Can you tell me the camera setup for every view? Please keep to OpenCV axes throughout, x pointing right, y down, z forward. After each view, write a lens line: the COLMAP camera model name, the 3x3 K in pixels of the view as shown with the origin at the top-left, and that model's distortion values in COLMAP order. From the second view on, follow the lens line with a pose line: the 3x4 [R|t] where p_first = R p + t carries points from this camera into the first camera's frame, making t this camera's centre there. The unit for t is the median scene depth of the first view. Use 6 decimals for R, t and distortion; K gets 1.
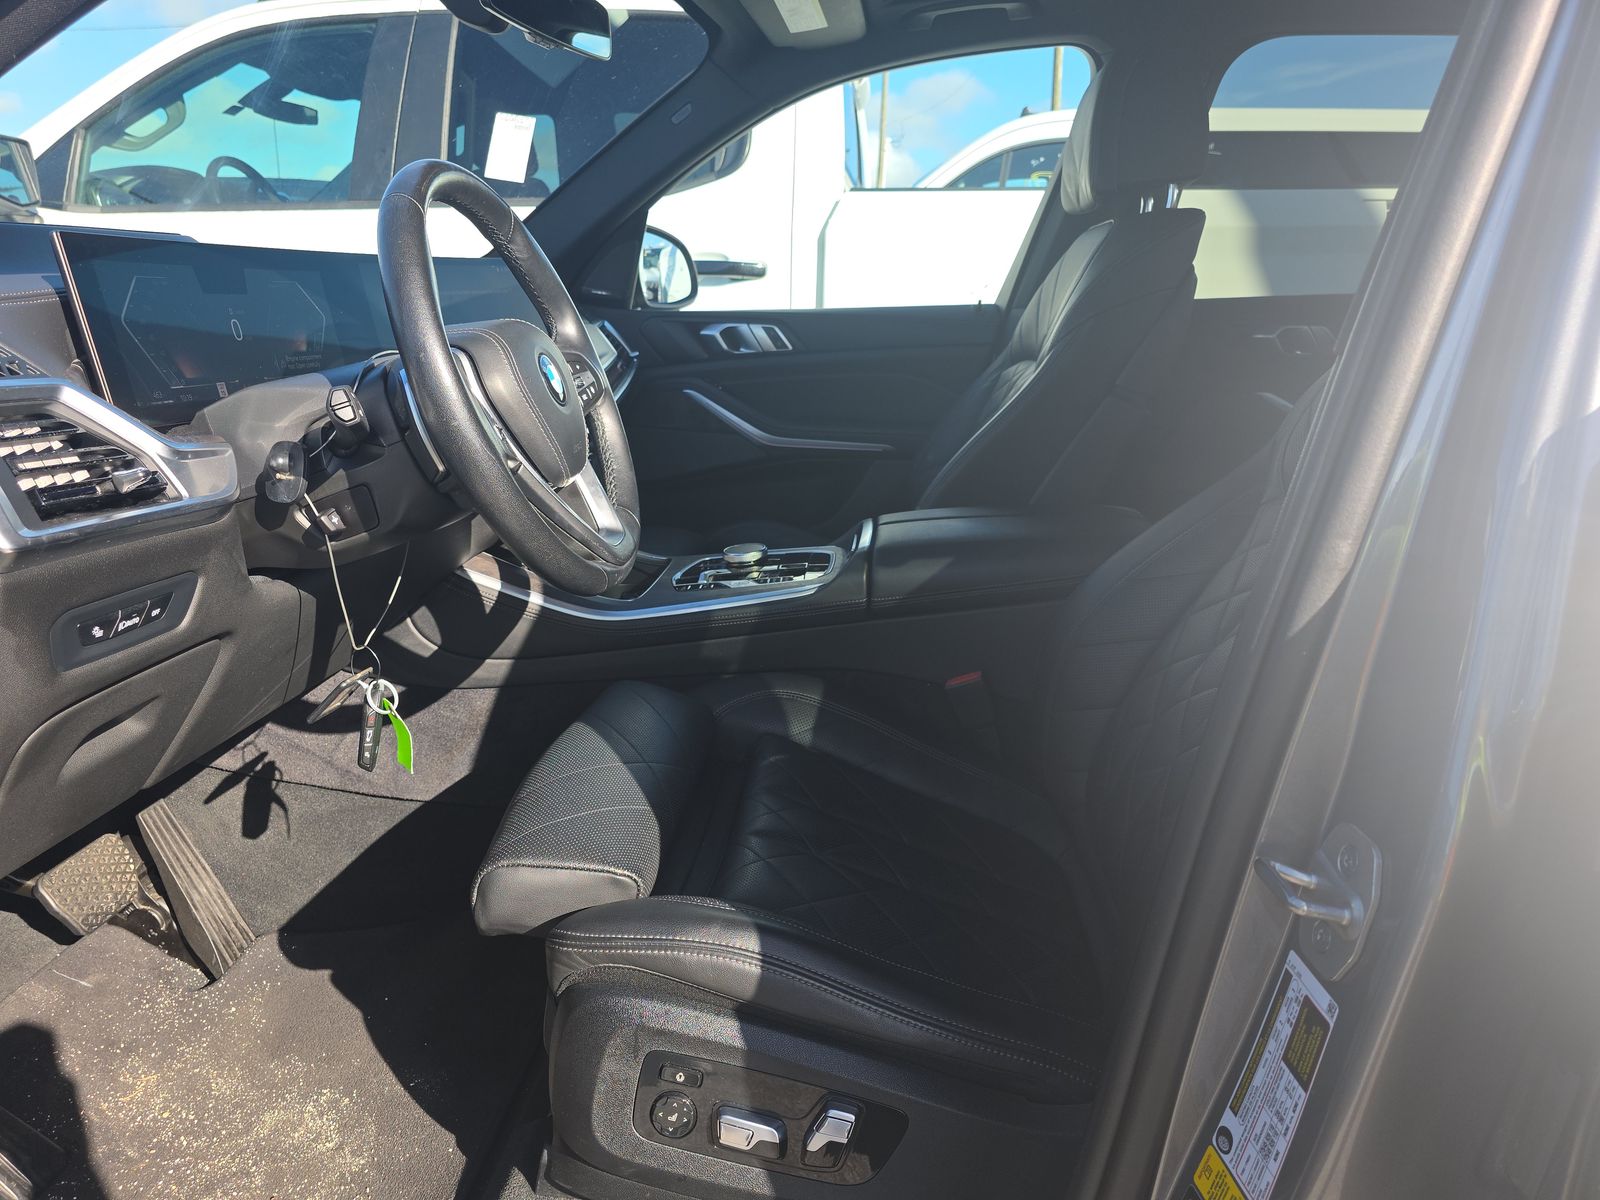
lens RADIAL K [[1026.7, 0, 800.0], [0, 1026.7, 600.0], [0, 0, 1]] dist [0.201475, -0.344509]
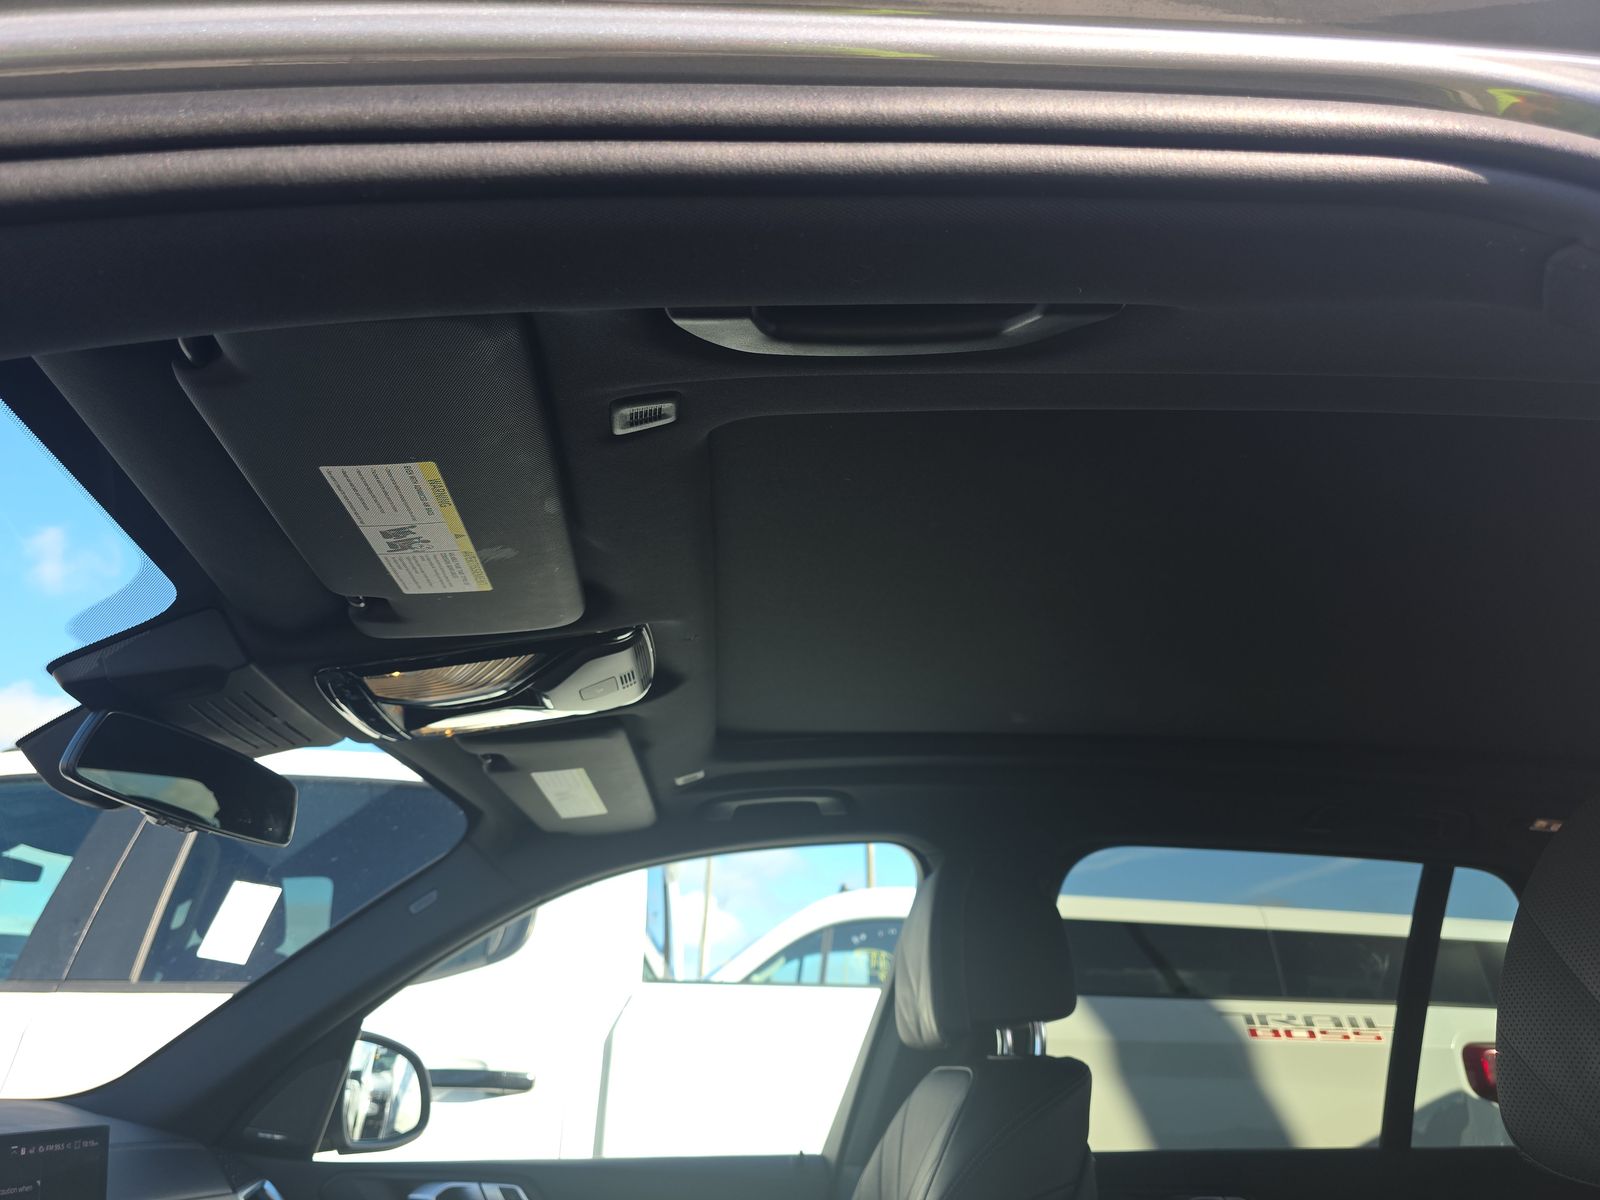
lens RADIAL K [[1026.7, 0, 800.0], [0, 1026.7, 600.0], [0, 0, 1]] dist [0.201475, -0.344509]
pose [[0.987763, 0.076256, 0.136049, 0.032402], [0.027571, 0.773204, -0.633558, -0.092032], [-0.153506, 0.629556, 0.761640, 0.152108]]
